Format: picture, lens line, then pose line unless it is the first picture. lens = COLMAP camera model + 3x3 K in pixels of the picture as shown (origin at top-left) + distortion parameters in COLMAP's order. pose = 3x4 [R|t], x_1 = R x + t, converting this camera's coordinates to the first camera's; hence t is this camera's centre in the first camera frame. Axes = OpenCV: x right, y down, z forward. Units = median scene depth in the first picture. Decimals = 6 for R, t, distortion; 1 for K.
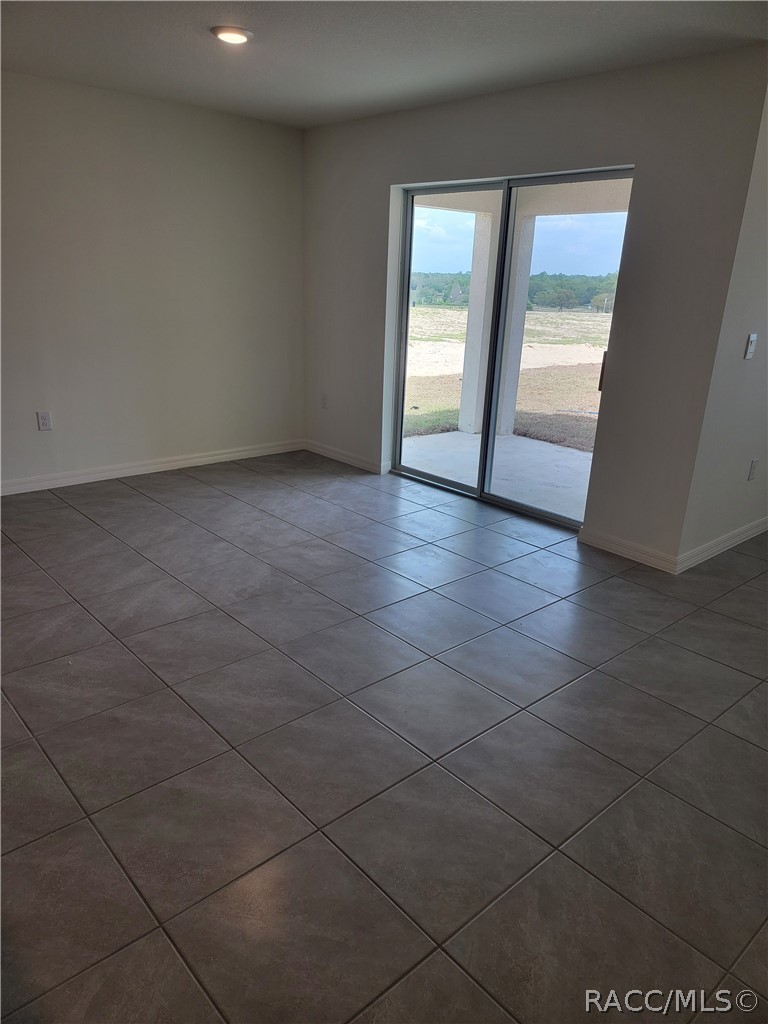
lens RADIAL K [[705.6, 0, 384.0], [0, 705.6, 512.0], [0, 0, 1]] dist [0.051356, -0.001882]
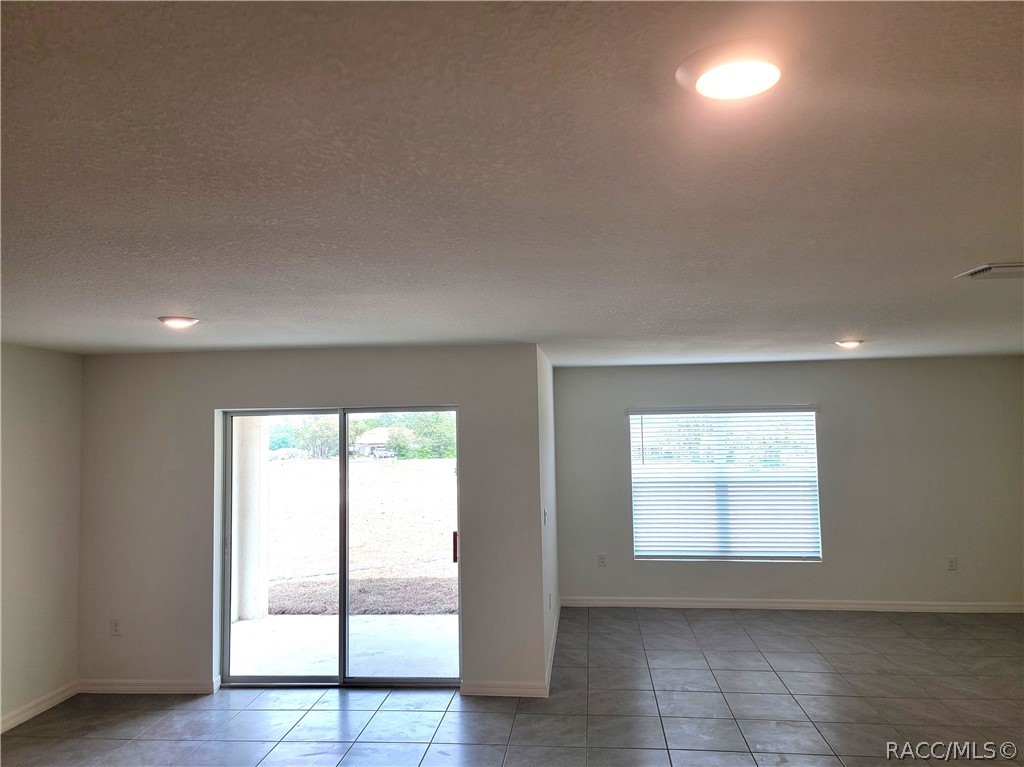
lens RADIAL K [[725.1, 0, 512.0], [0, 725.1, 383.5], [0, 0, 1]] dist [0.081098, -0.069223]
pose [[0.737654, -0.017884, 0.674942, -0.402958], [0.261003, 0.929490, -0.260625, -0.084648], [-0.622691, 0.368413, 0.690310, -0.064499]]
